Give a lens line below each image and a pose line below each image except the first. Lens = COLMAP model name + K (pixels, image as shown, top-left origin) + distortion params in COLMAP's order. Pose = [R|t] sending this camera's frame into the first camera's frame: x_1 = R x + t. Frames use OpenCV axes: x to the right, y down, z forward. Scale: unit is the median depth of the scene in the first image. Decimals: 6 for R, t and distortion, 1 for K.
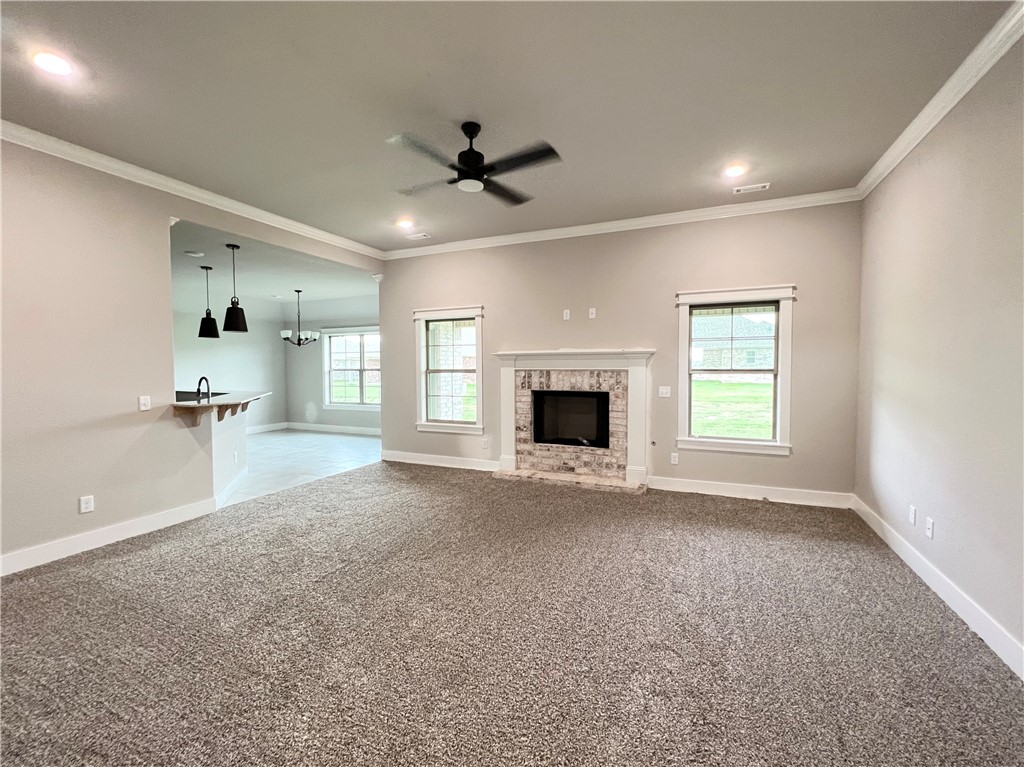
lens RADIAL K [[409.5, 0, 512.0], [0, 409.5, 383.5], [0, 0, 1]] dist [-0.000494, 0.000049]
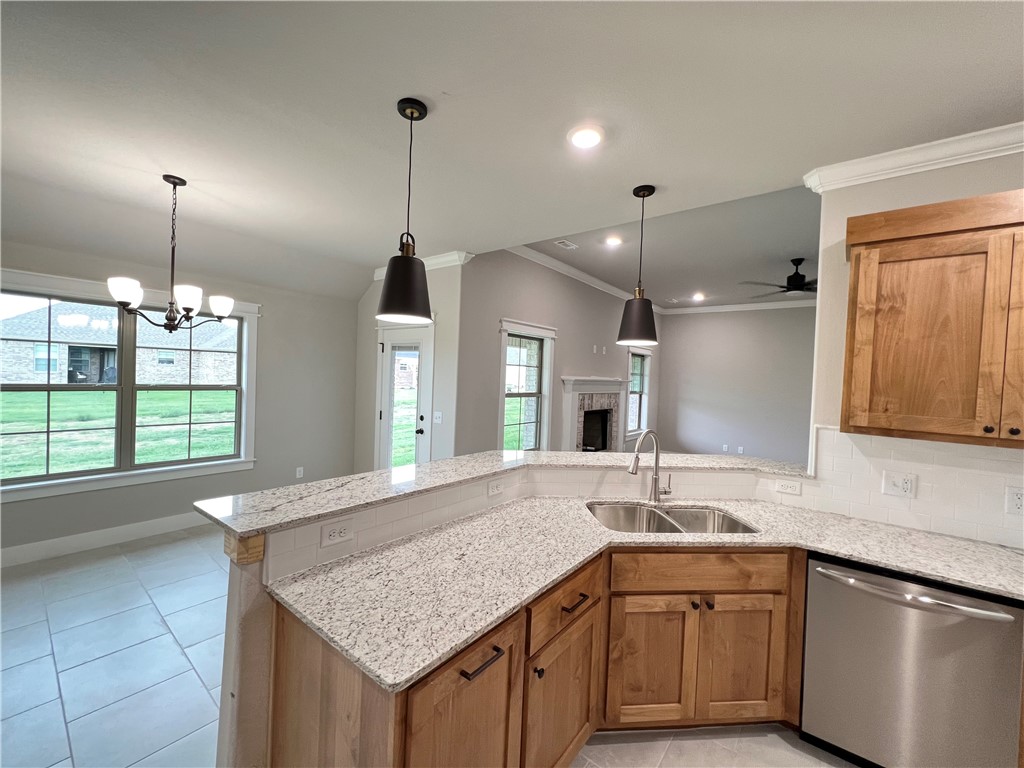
lens RADIAL K [[416.2, 0, 512.0], [0, 416.2, 384.0], [0, 0, 1]] dist [-0.062978, -0.000052]
pose [[0.283849, 0.012238, 0.958791, -1.117845], [0.019904, 0.999628, -0.018652, -0.041566], [-0.958663, 0.024378, 0.283499, 0.858971]]
